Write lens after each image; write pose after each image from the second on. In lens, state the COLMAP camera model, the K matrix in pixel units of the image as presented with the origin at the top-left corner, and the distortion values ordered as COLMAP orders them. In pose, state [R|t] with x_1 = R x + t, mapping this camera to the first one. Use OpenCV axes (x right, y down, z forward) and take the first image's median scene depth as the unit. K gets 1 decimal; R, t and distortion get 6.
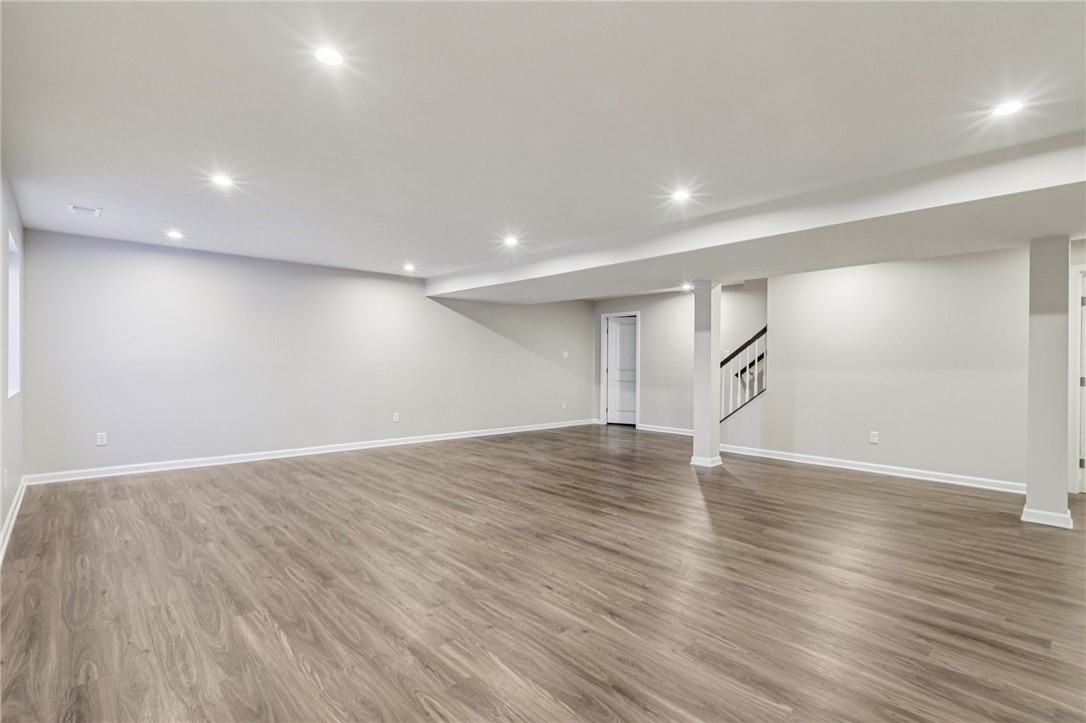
lens RADIAL K [[533.7, 0, 543.0], [0, 533.7, 361.5], [0, 0, 1]] dist [0.000645, 0.000013]
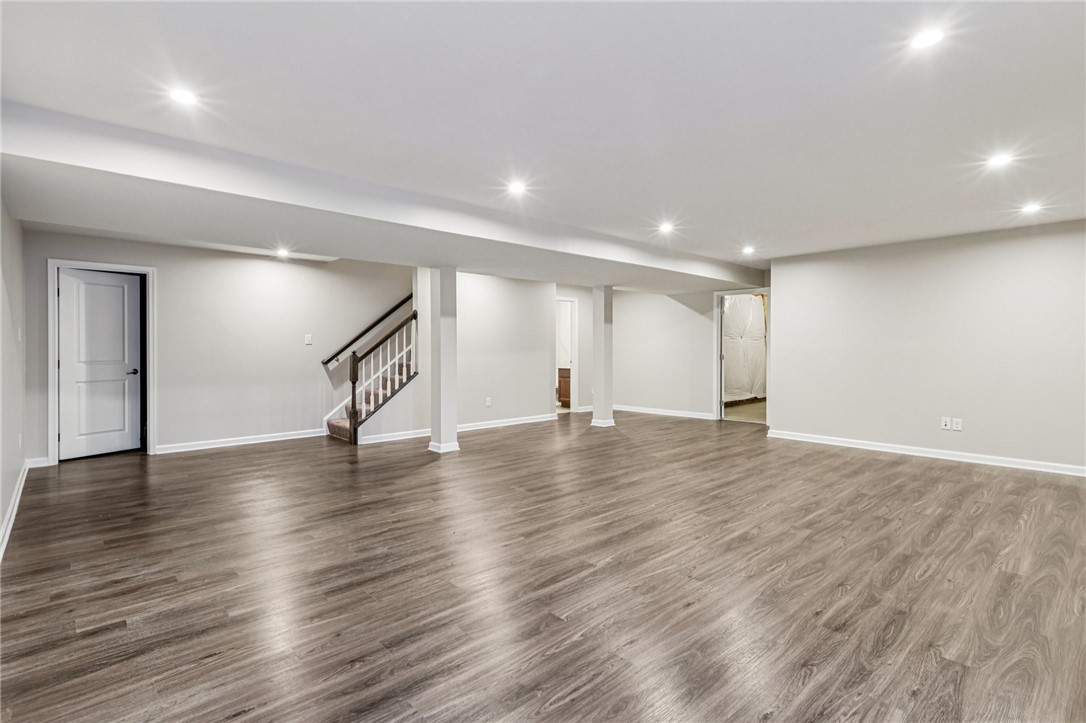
lens RADIAL K [[524.2, 0, 540.4], [0, 524.2, 345.1], [0, 0, 1]] dist [0.001316, 0.000479]
pose [[-0.015971, -0.000166, 0.999872, -1.135244], [-0.000583, 1.000000, 0.000156, -0.008748], [-0.999872, -0.000580, -0.015971, 1.383303]]
